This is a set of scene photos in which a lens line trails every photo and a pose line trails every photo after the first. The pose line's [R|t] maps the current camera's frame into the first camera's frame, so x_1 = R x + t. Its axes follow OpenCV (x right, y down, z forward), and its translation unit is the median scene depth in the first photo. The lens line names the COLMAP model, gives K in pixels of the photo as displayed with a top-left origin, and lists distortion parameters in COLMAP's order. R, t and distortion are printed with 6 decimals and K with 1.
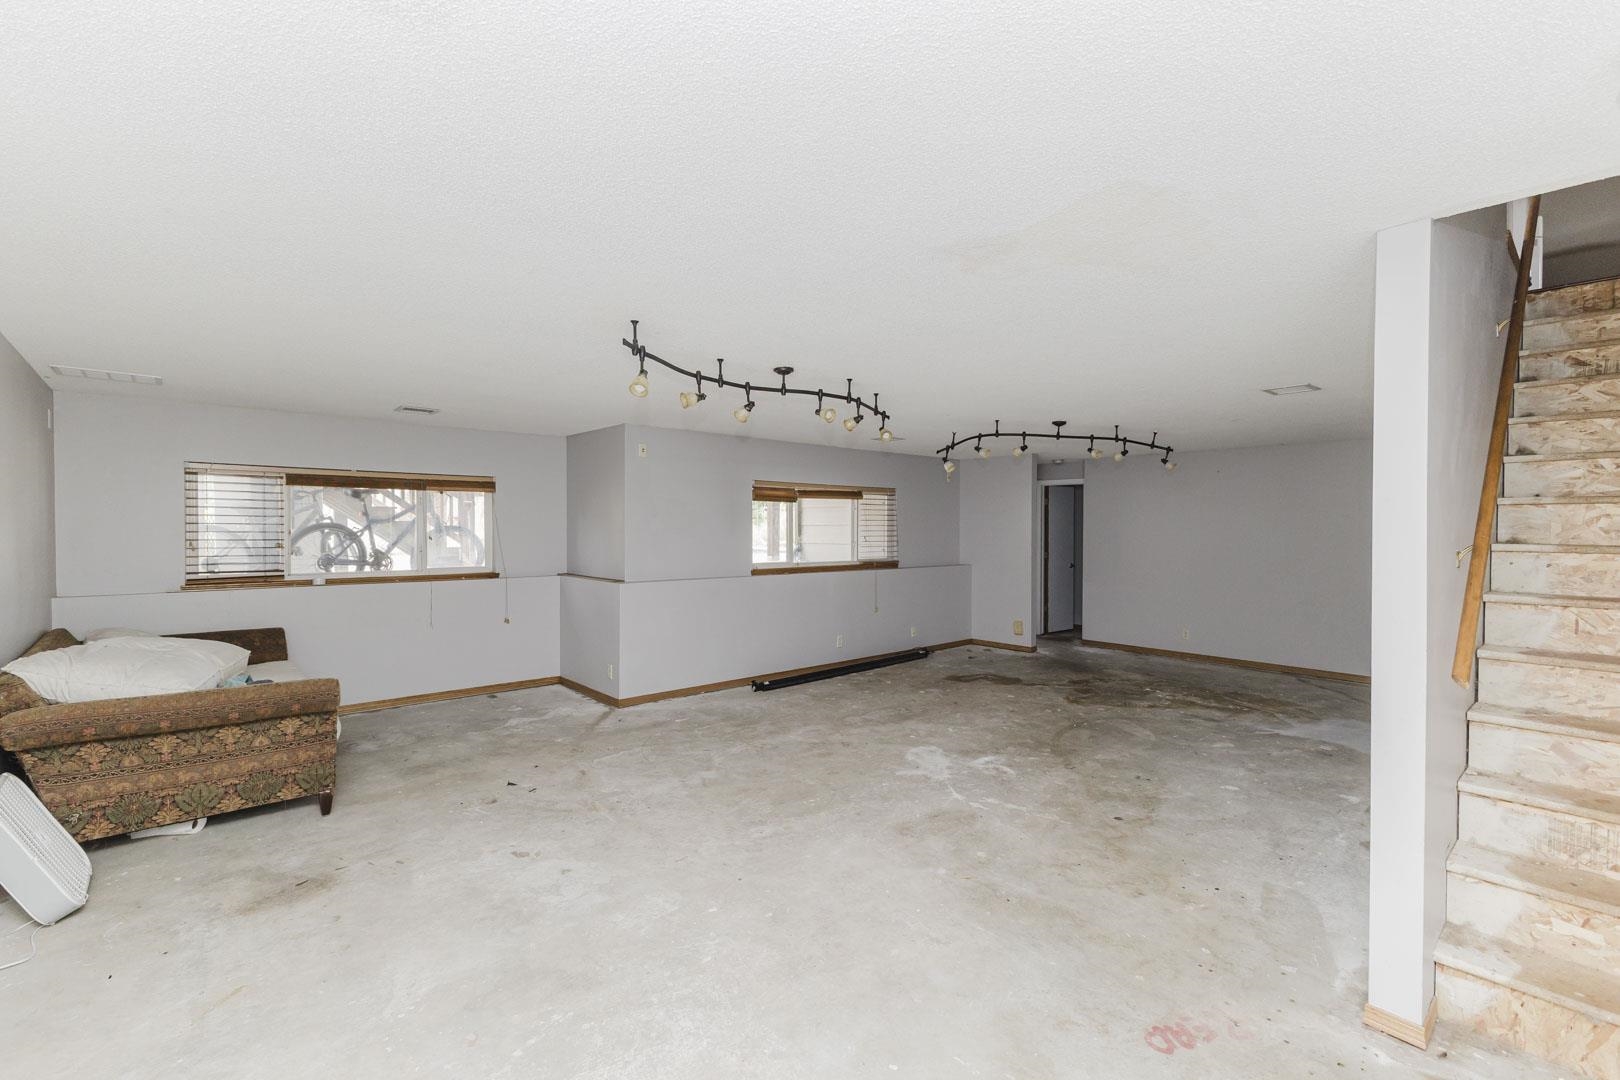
lens RADIAL K [[705.6, 0, 810.7], [0, 705.6, 534.8], [0, 0, 1]] dist [-0.001680, 0.000928]
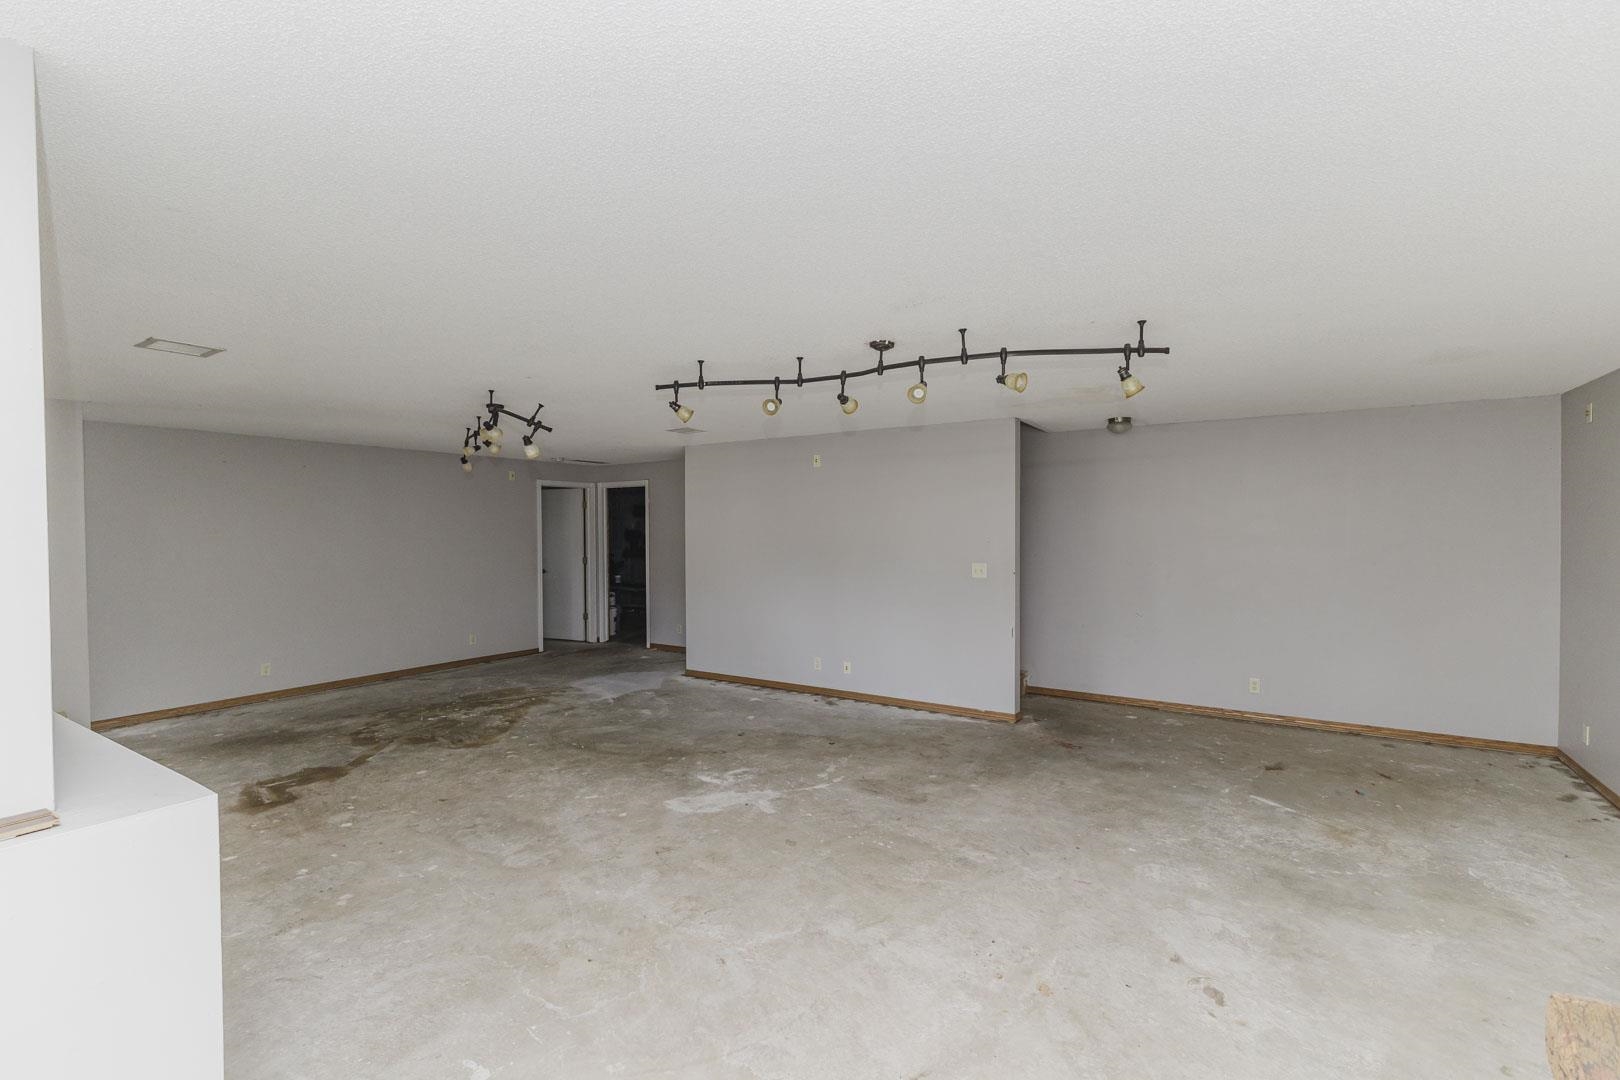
lens RADIAL K [[705.6, 0, 812.1], [0, 705.6, 536.5], [0, 0, 1]] dist [-0.001680, 0.000928]
pose [[-0.263021, -0.014692, 0.964678, -0.708324], [0.016526, 0.999669, 0.019731, -0.022740], [-0.964649, 0.021131, -0.262691, 1.128654]]
